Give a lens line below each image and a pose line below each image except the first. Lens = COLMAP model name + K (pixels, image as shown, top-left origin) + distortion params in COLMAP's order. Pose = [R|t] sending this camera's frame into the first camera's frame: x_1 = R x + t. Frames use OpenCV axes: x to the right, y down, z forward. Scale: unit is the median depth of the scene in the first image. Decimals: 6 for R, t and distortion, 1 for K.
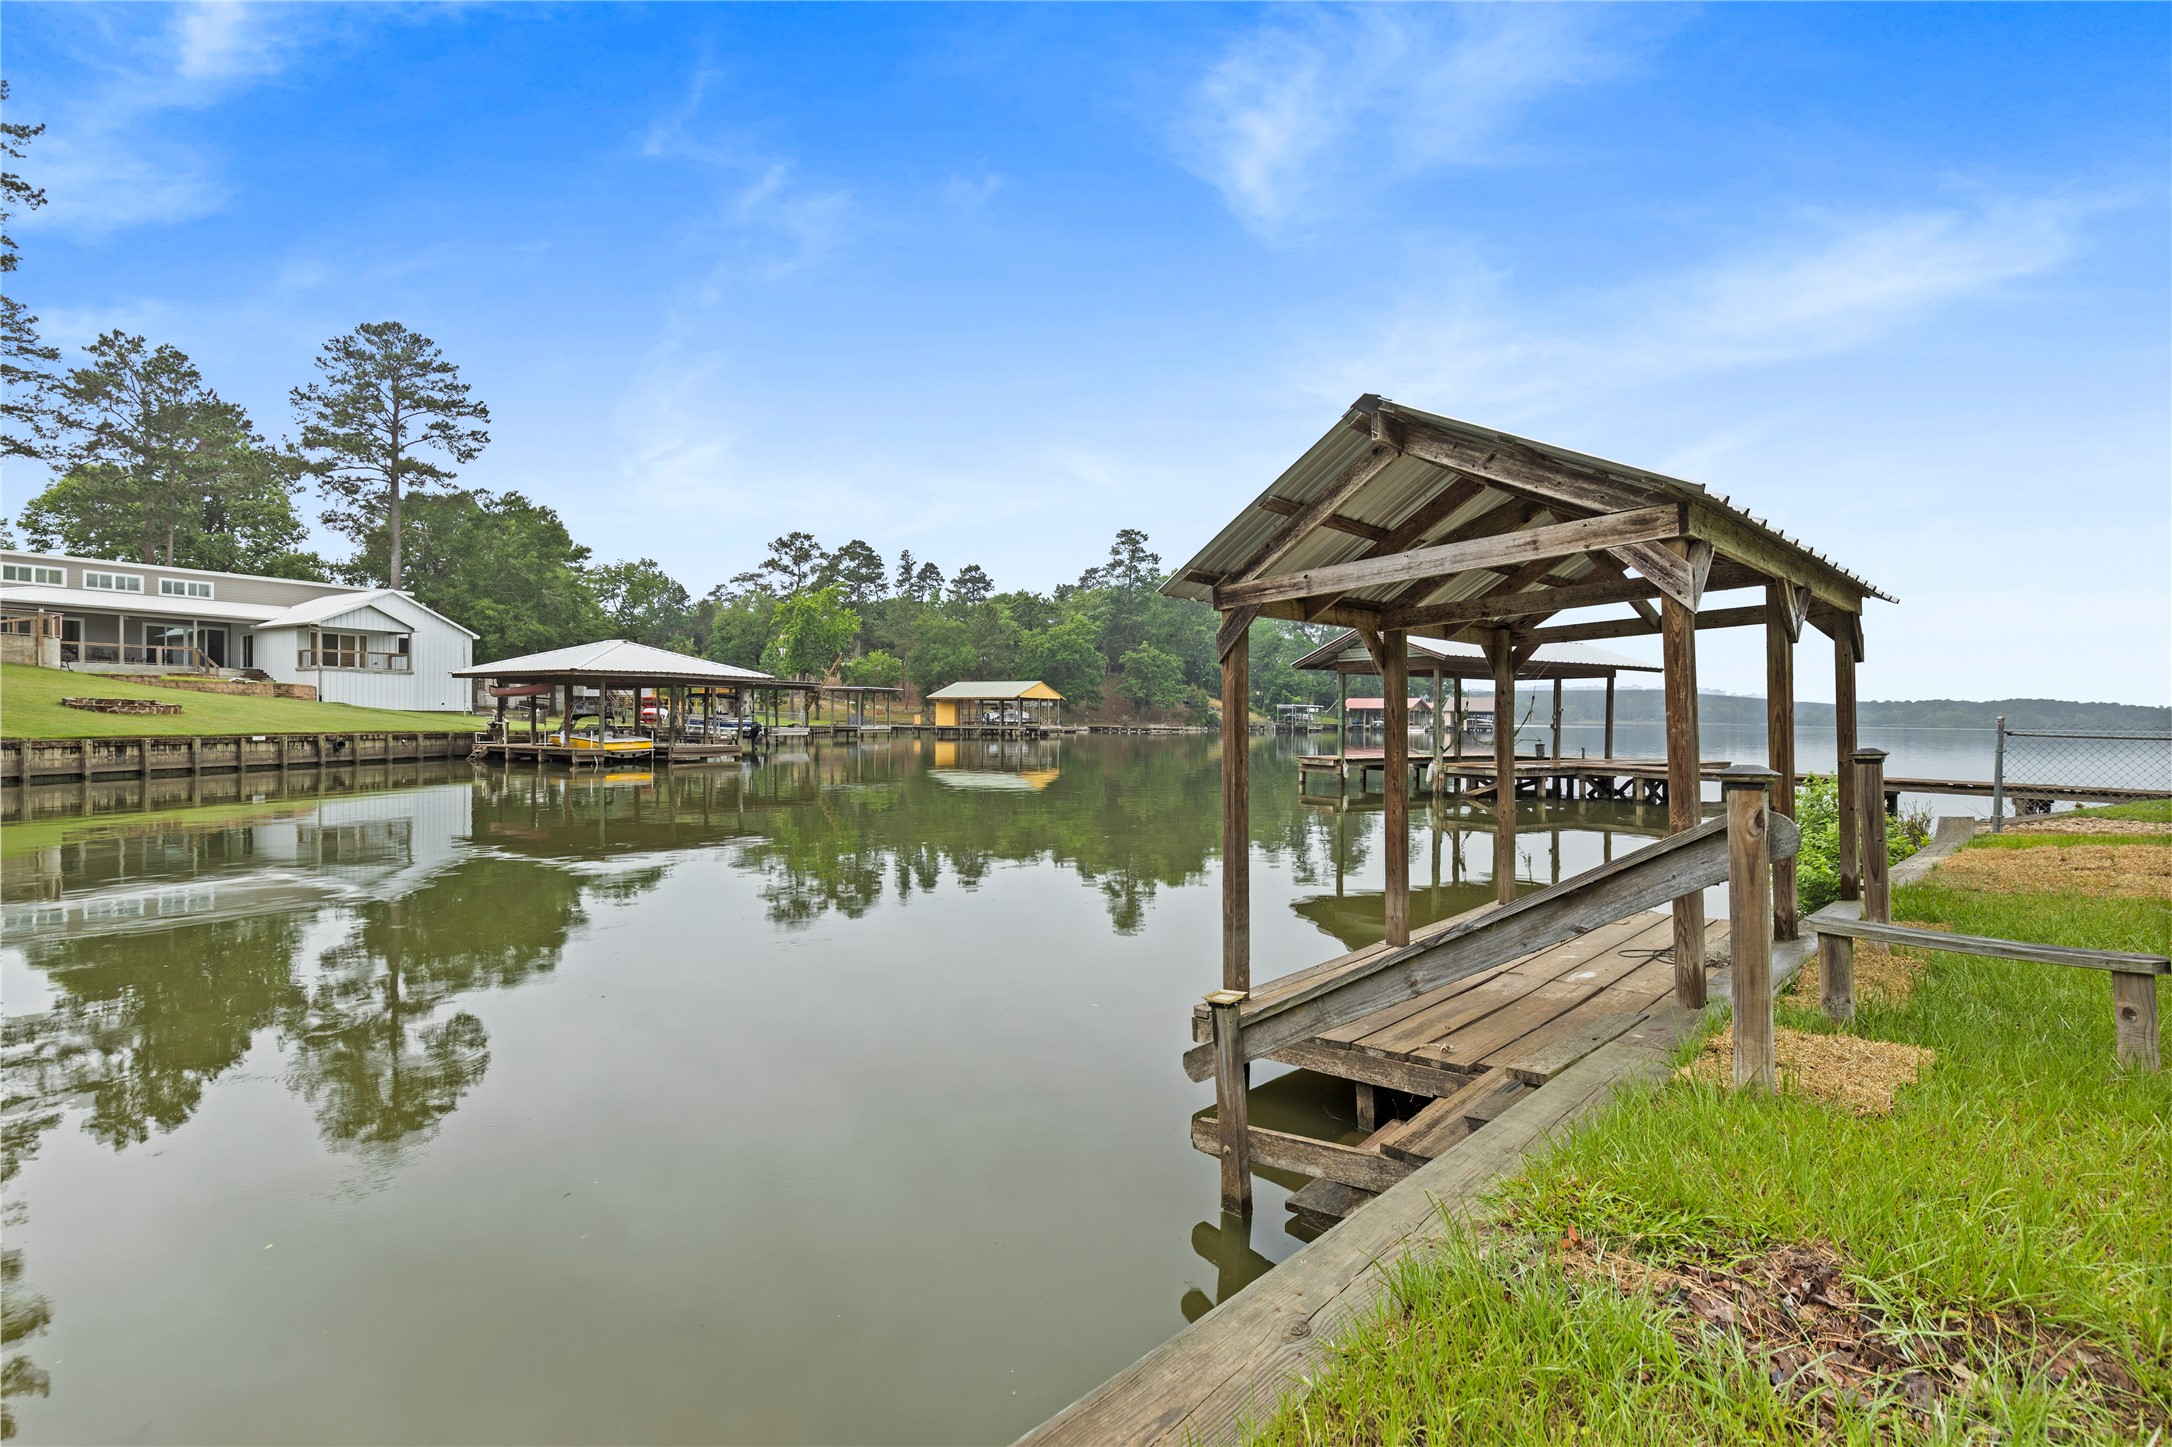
lens RADIAL K [[964.3, 0, 1097.6], [0, 964.3, 723.4], [0, 0, 1]] dist [0.004628, -0.000862]
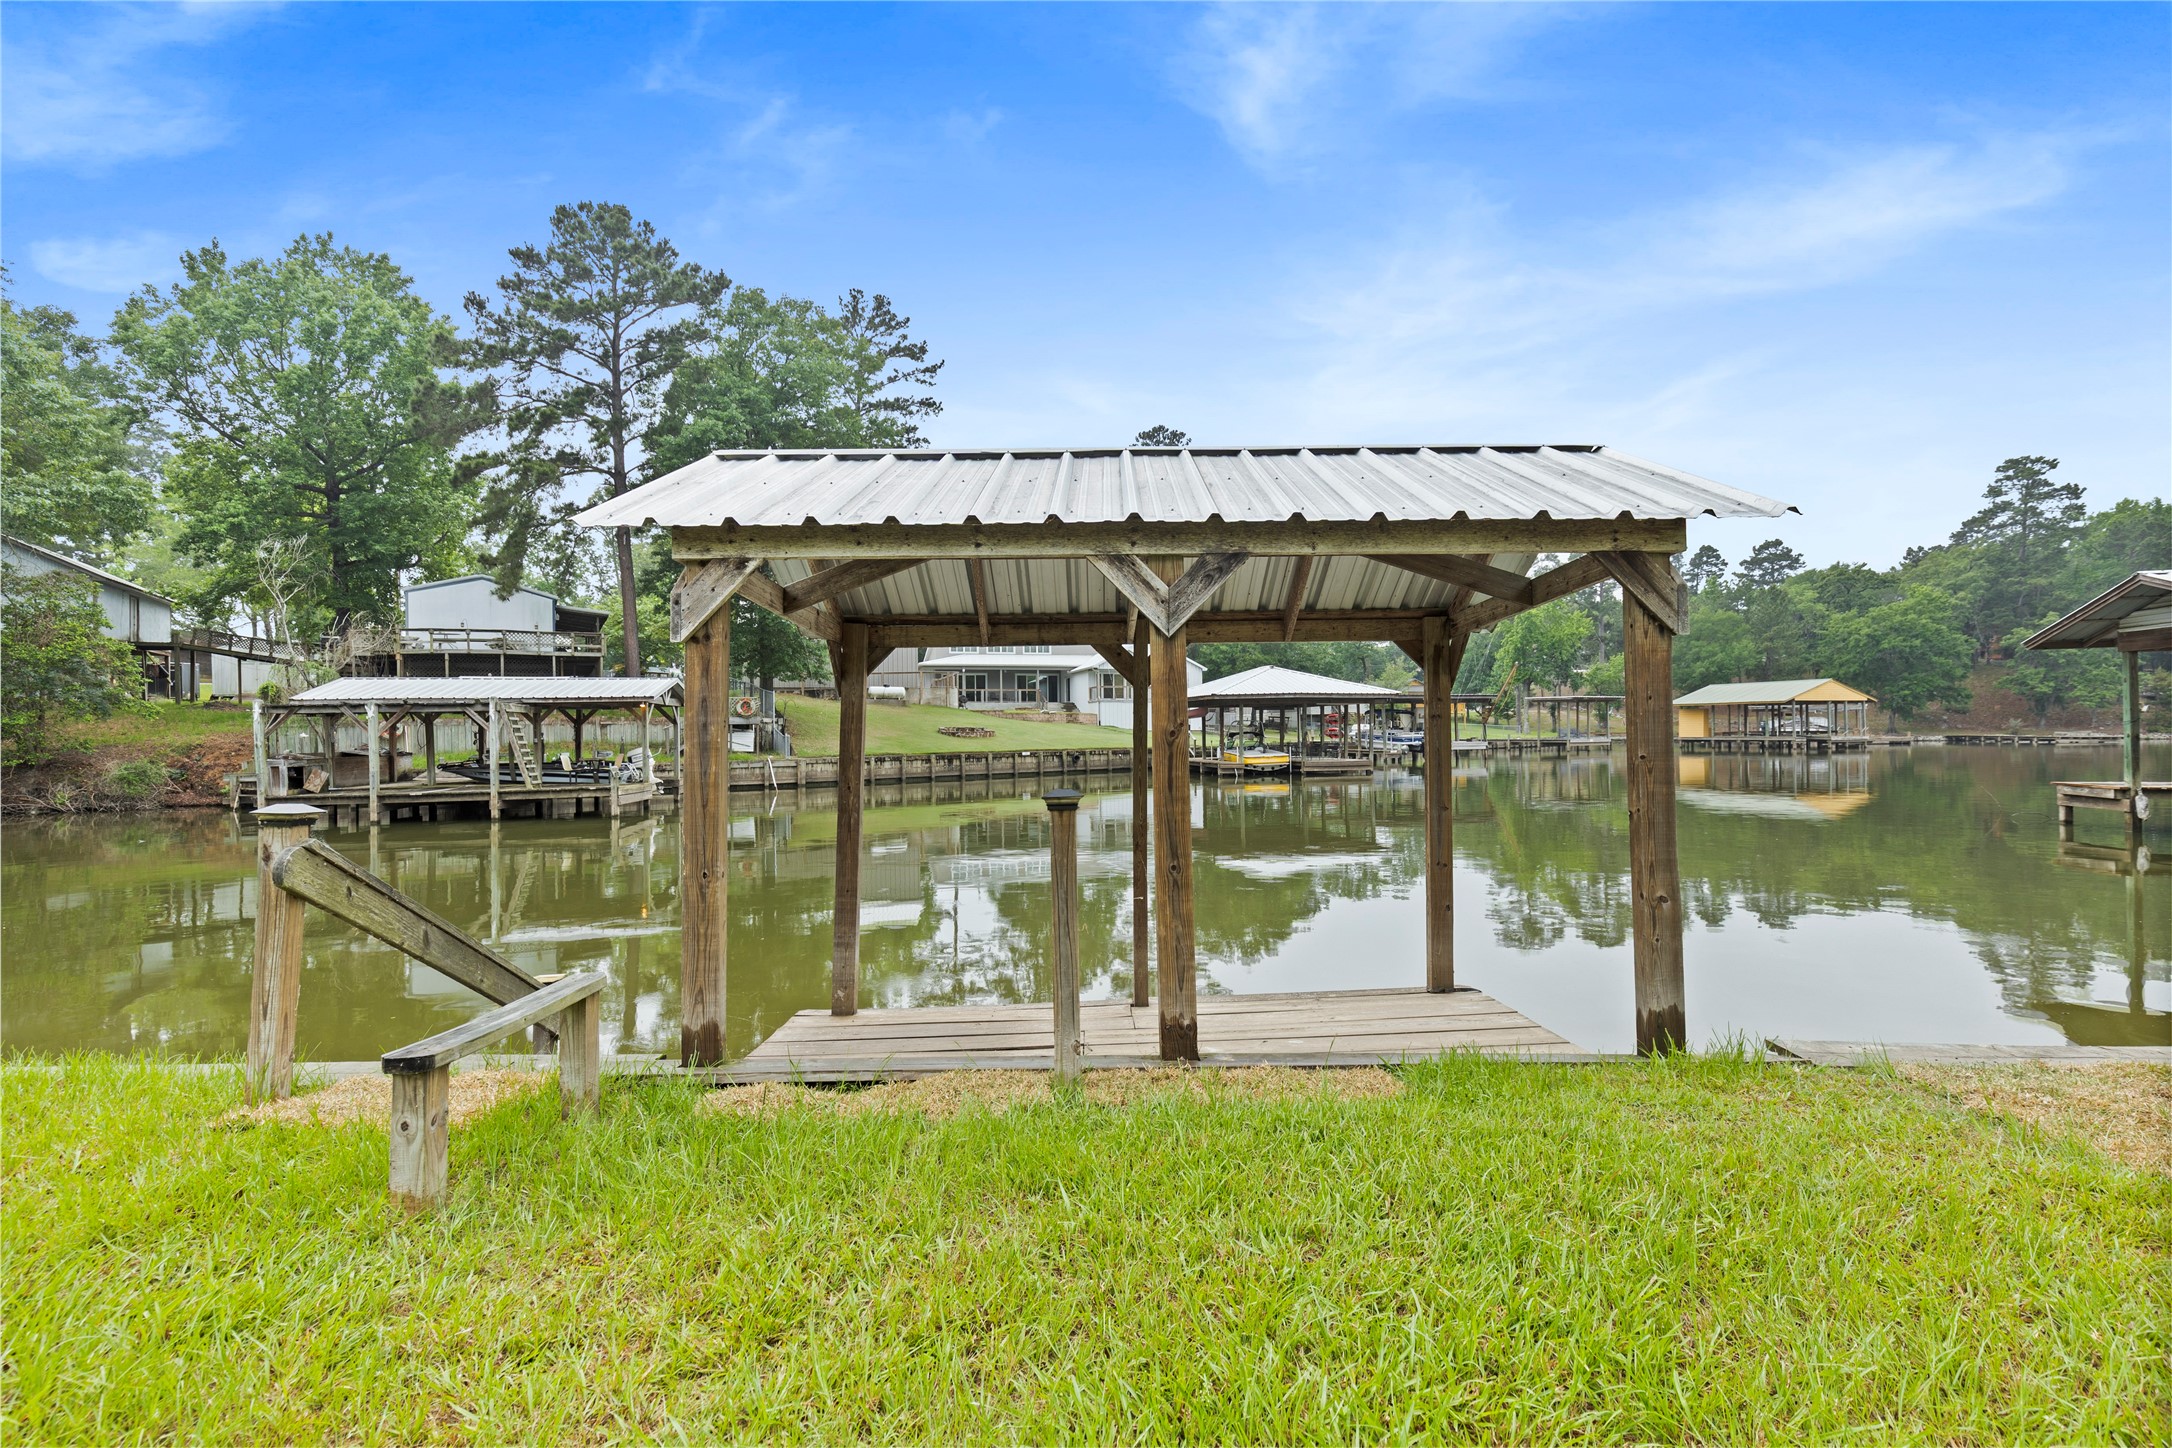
lens RADIAL K [[964.3, 0, 1095.7], [0, 964.3, 722.0], [0, 0, 1]] dist [0.004628, -0.000862]
pose [[0.715982, -0.022407, -0.697759, 0.086341], [0.012050, 0.999733, -0.019740, -0.000679], [0.698014, 0.005725, 0.716061, 0.033084]]
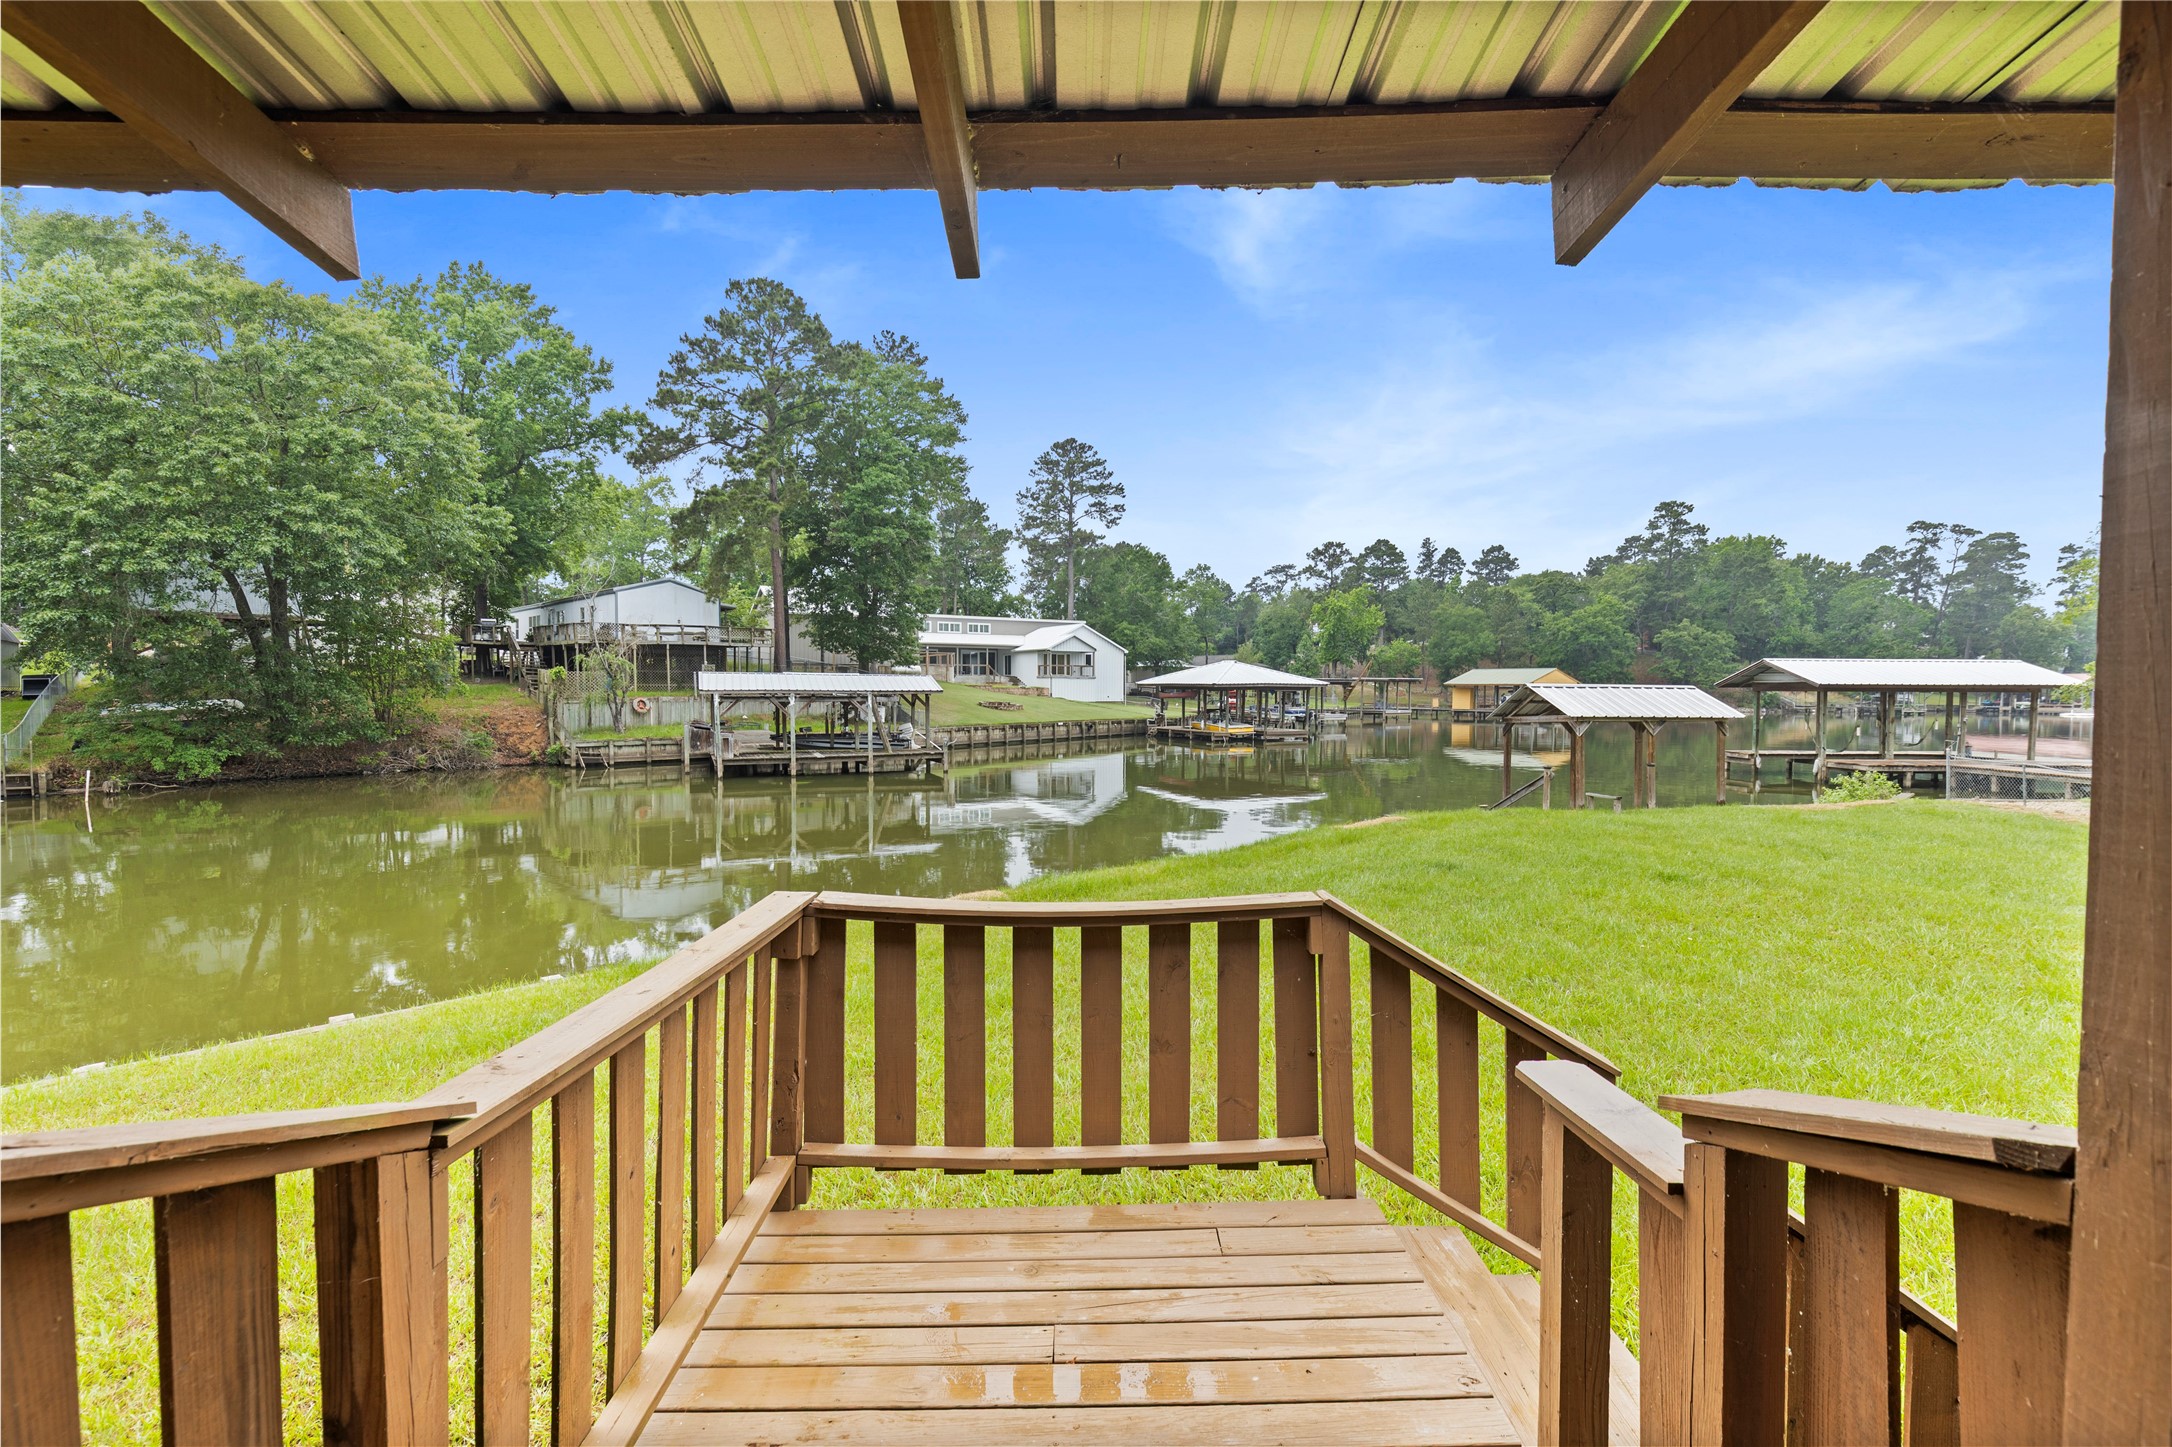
lens RADIAL K [[964.3, 0, 1095.7], [0, 964.3, 725.3], [0, 0, 1]] dist [0.004628, -0.000862]
pose [[0.865080, 0.016089, -0.501376, 0.053546], [-0.001003, 0.999539, 0.030345, -0.017839], [0.501633, -0.025748, 0.864697, -0.265032]]
